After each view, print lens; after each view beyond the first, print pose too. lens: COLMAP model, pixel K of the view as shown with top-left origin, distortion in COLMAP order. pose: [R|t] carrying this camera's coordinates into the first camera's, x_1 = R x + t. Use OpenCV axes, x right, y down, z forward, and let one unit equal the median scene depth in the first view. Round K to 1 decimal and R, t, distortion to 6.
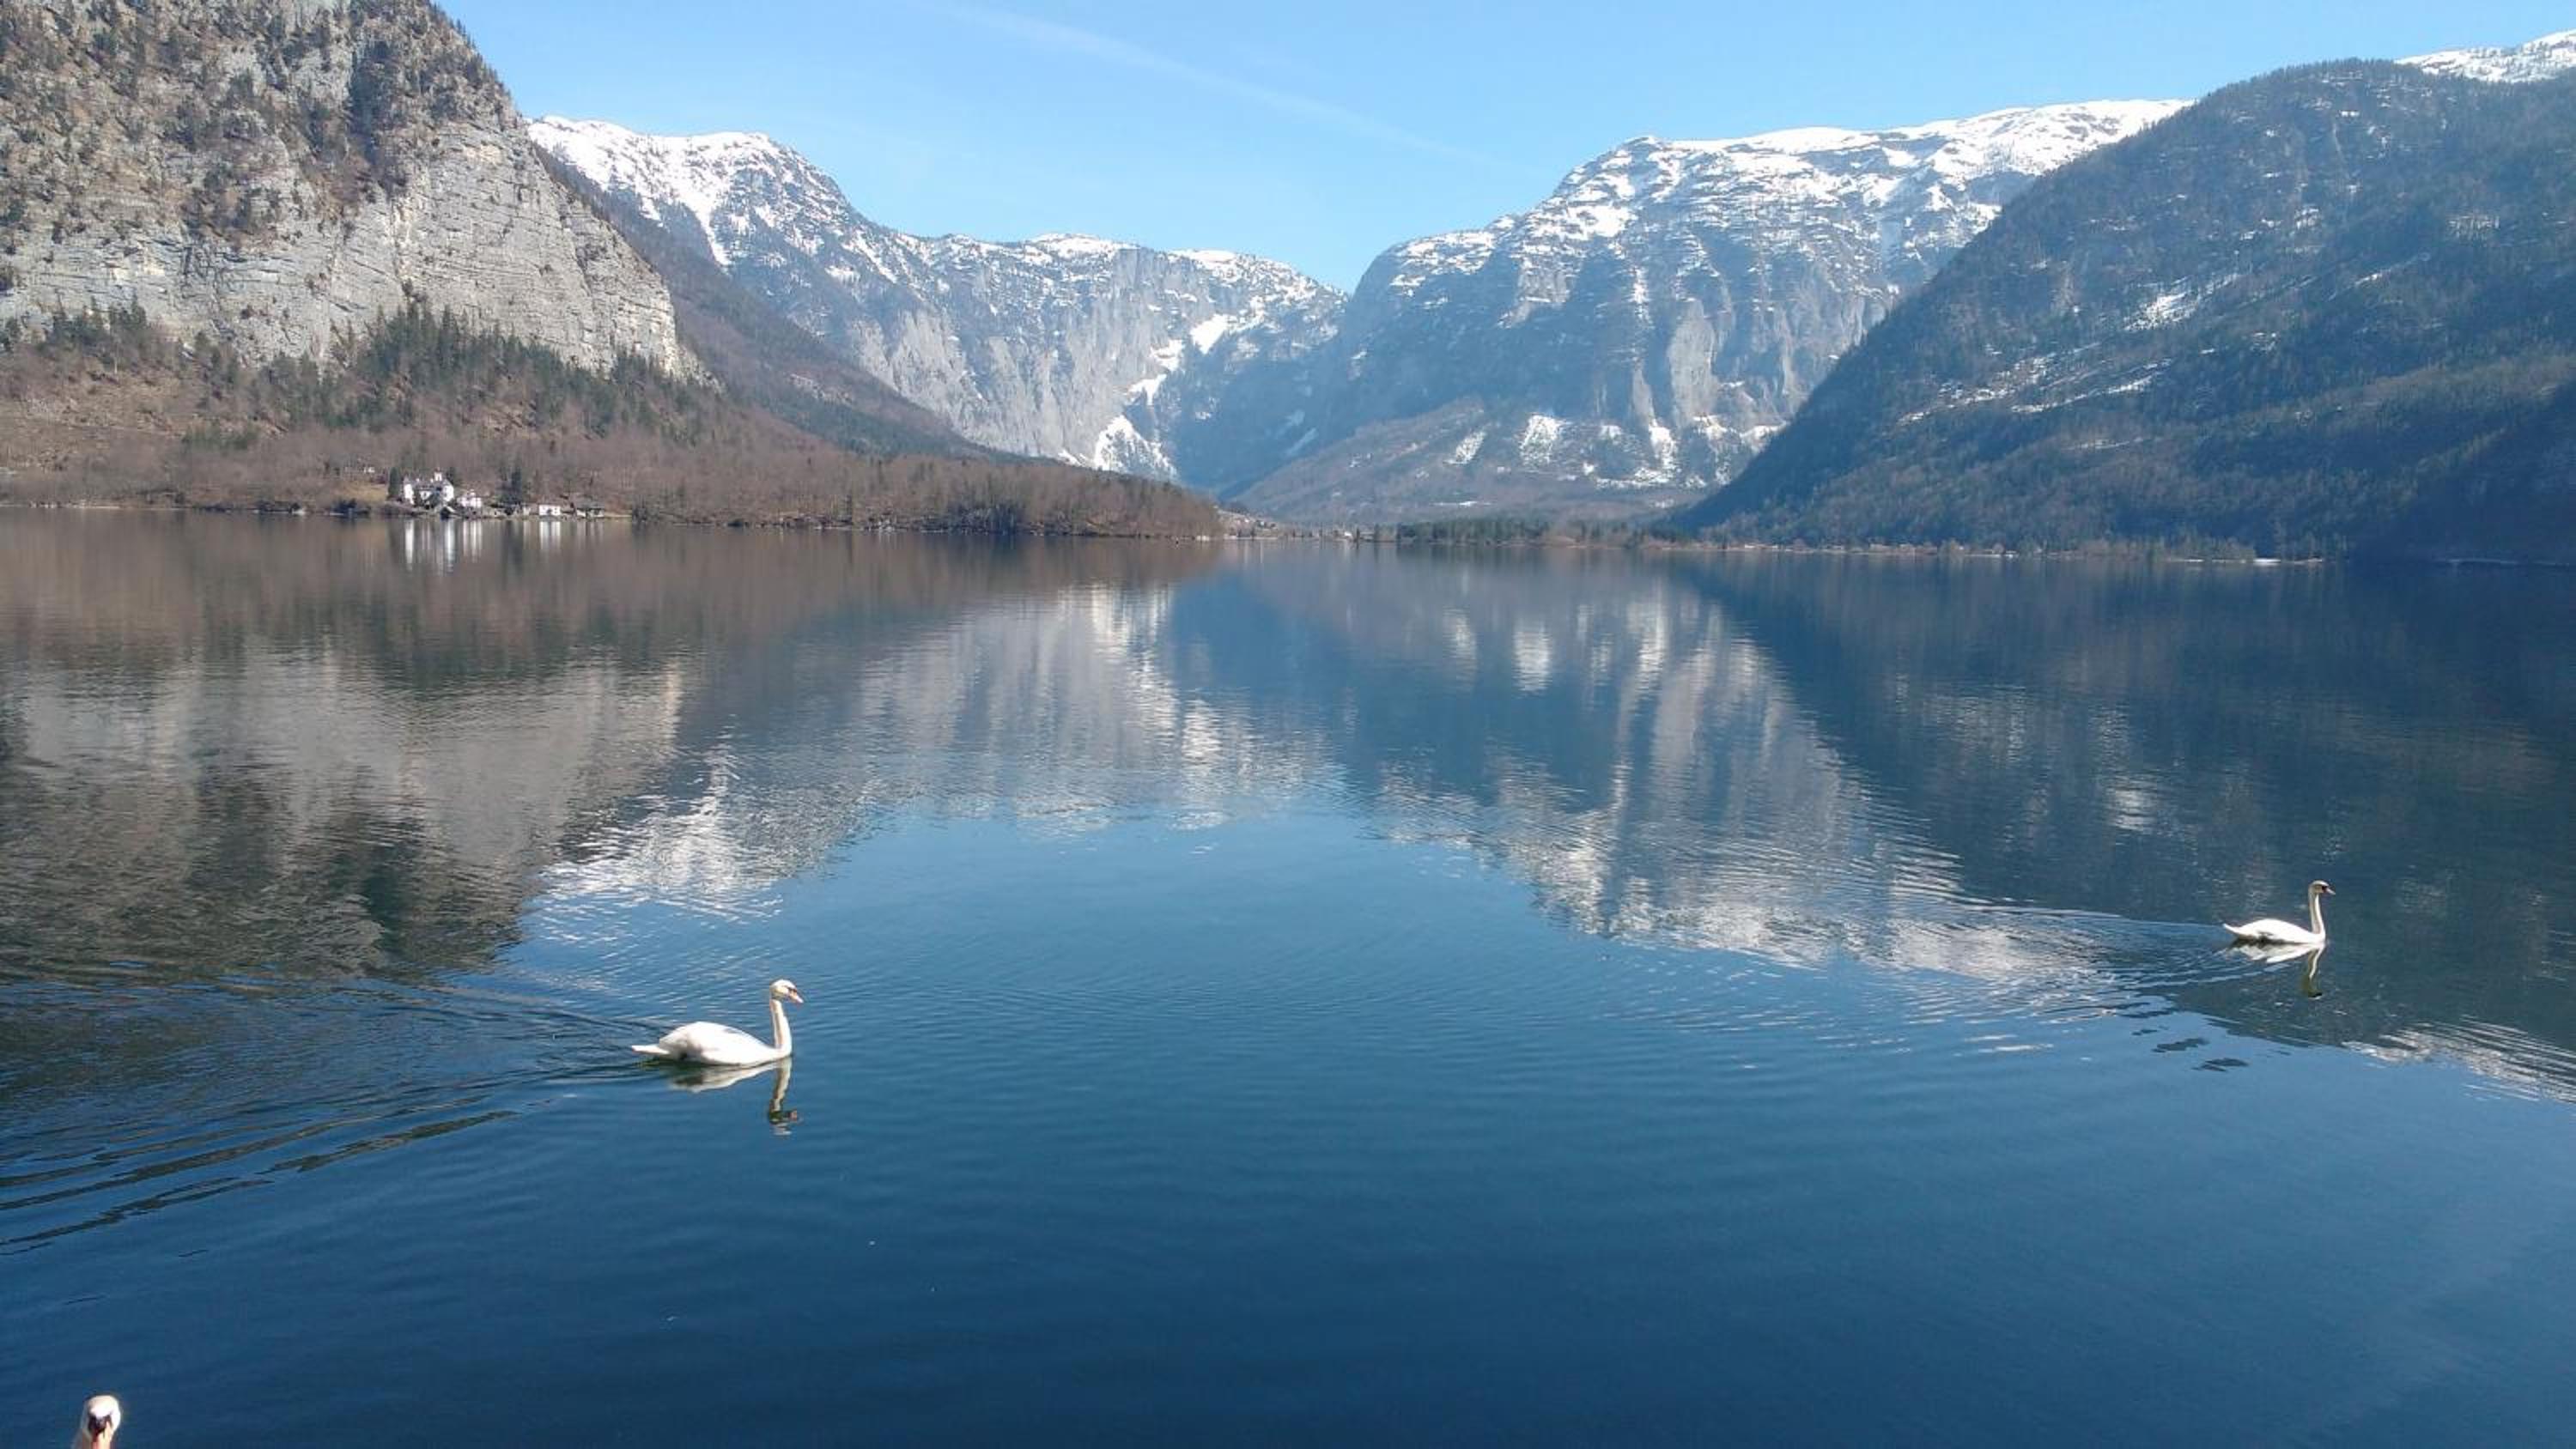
lens RADIAL K [[1993.4, 0, 1288.0], [0, 1993.4, 724.5], [0, 0, 1]] dist [0.088918, -0.148743]
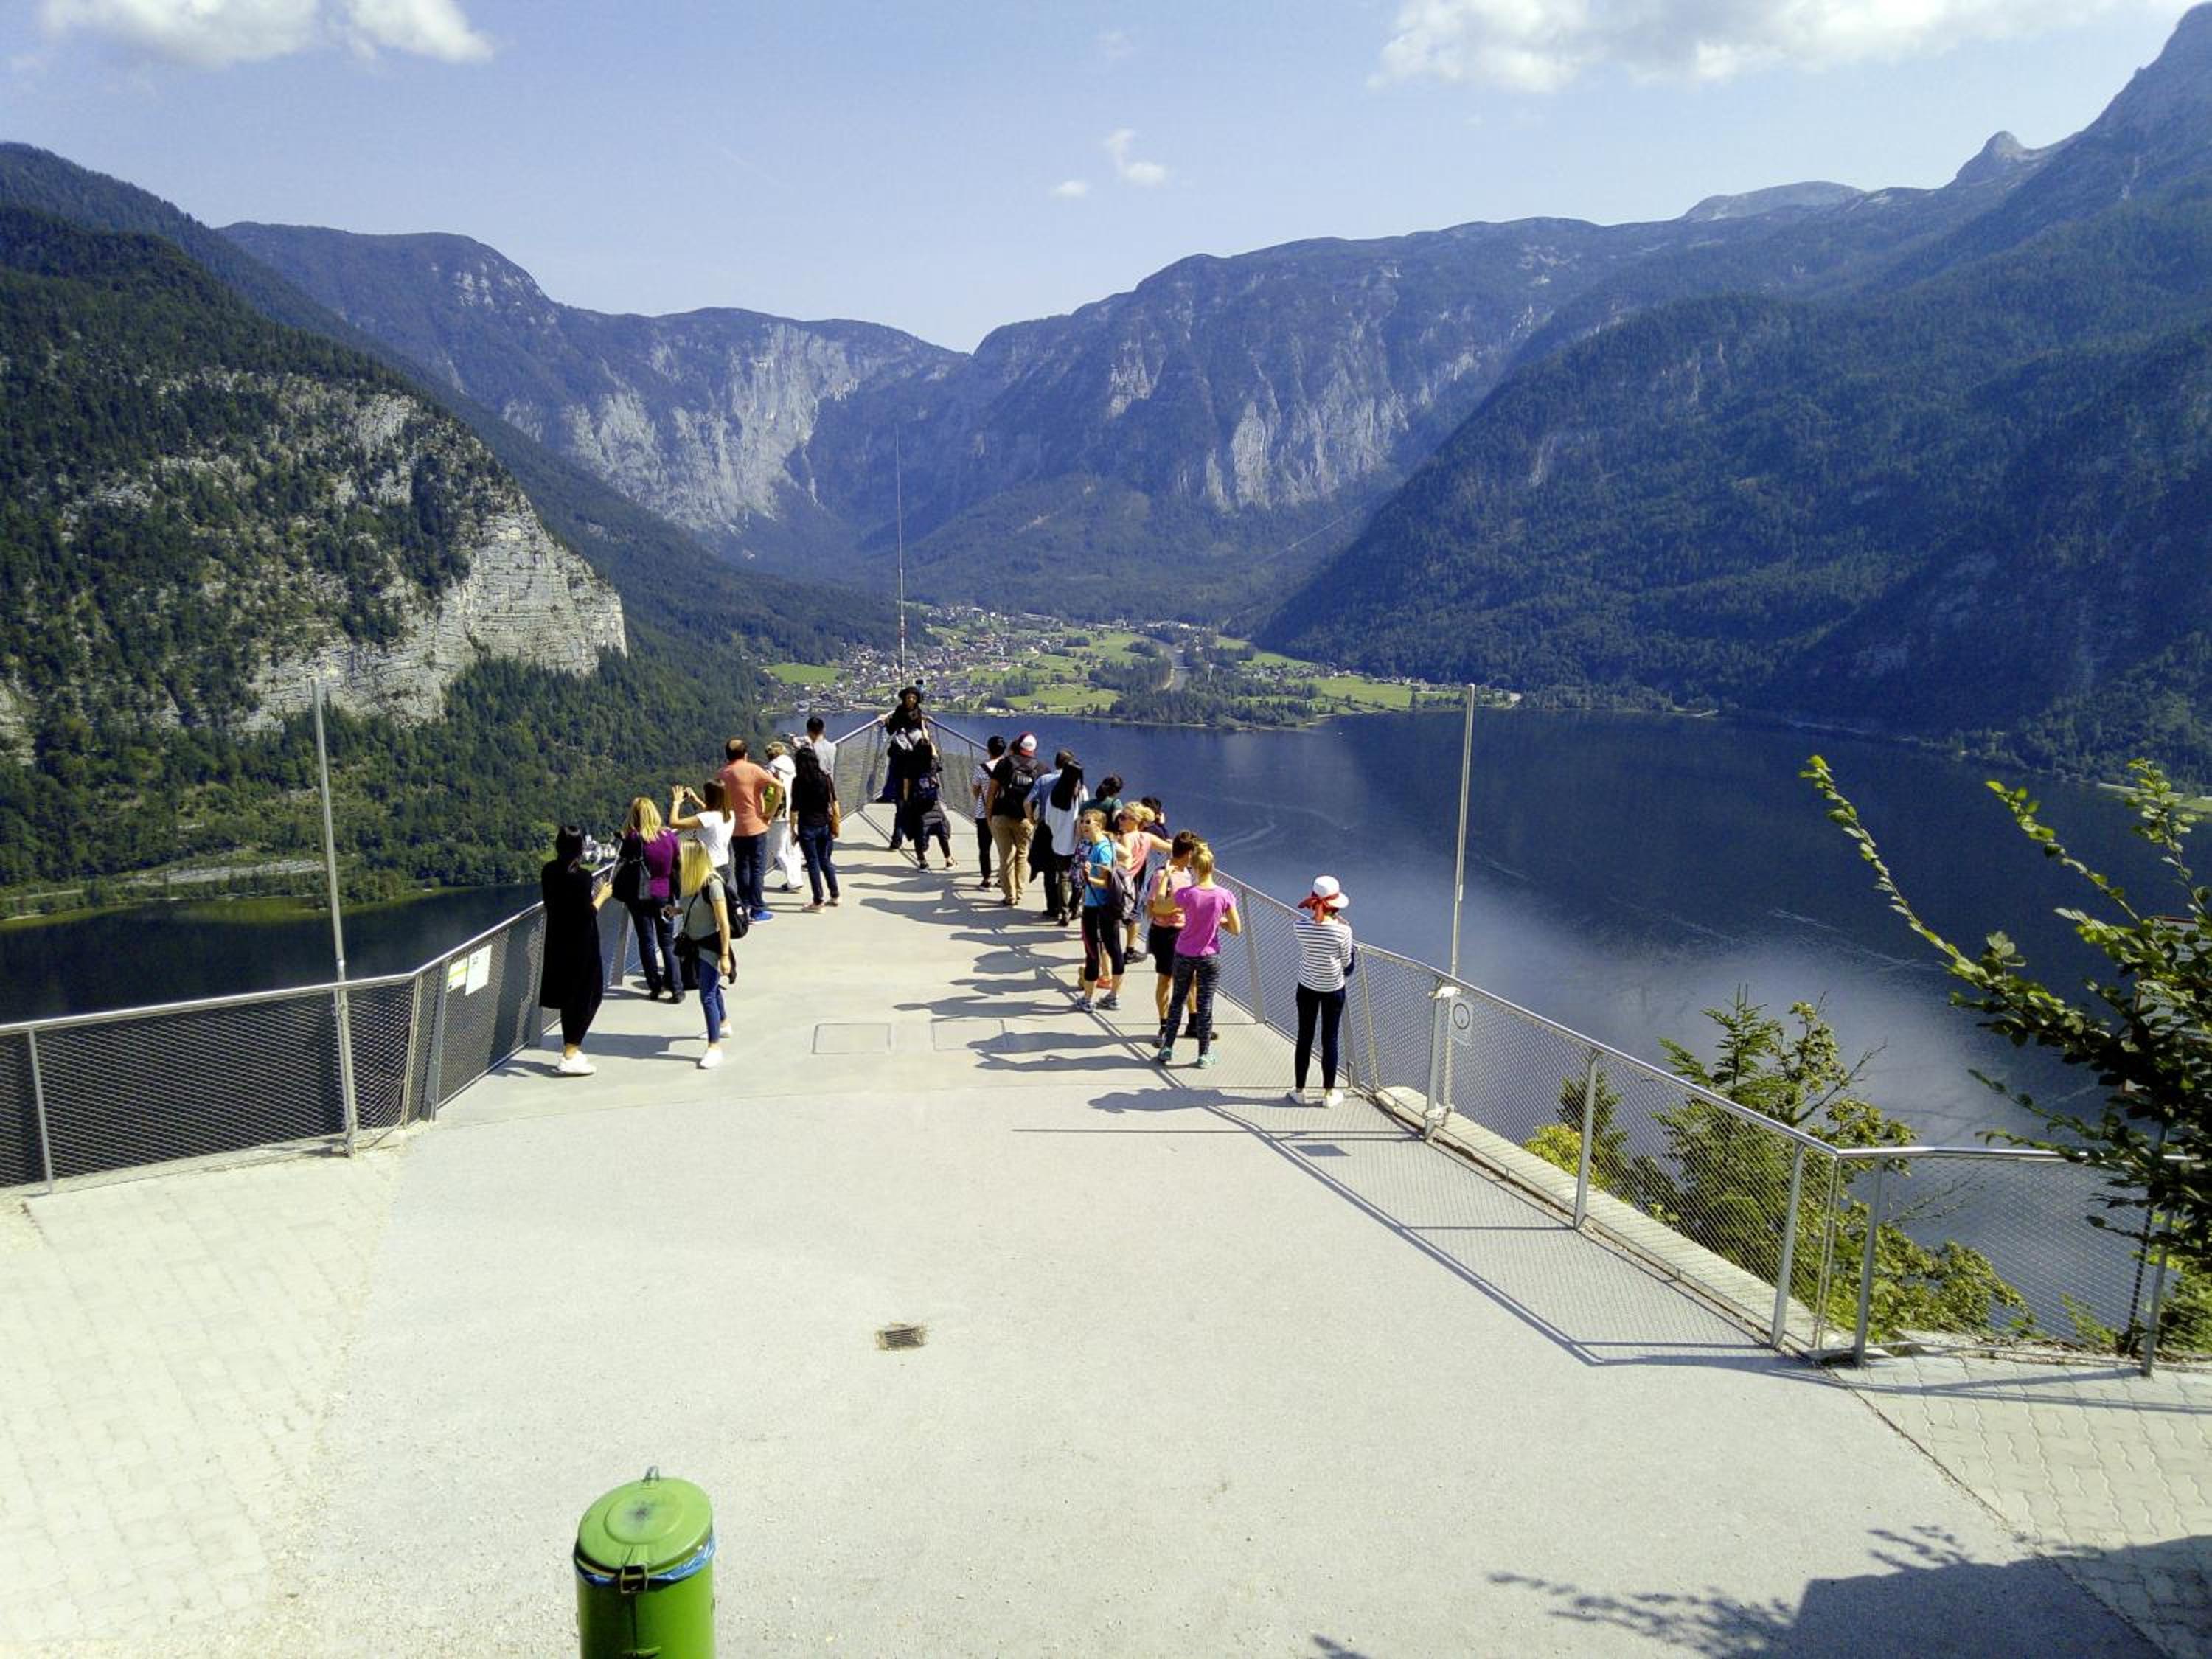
lens RADIAL K [[1639.1, 0, 1106.0], [0, 1639.1, 829.5], [0, 0, 1]] dist [0.022529, -0.003125]
pose [[0.989825, -0.046644, 0.134427, -0.109925], [0.031218, 0.992914, 0.114659, -0.144407], [-0.138822, -0.109296, 0.984268, -0.160280]]
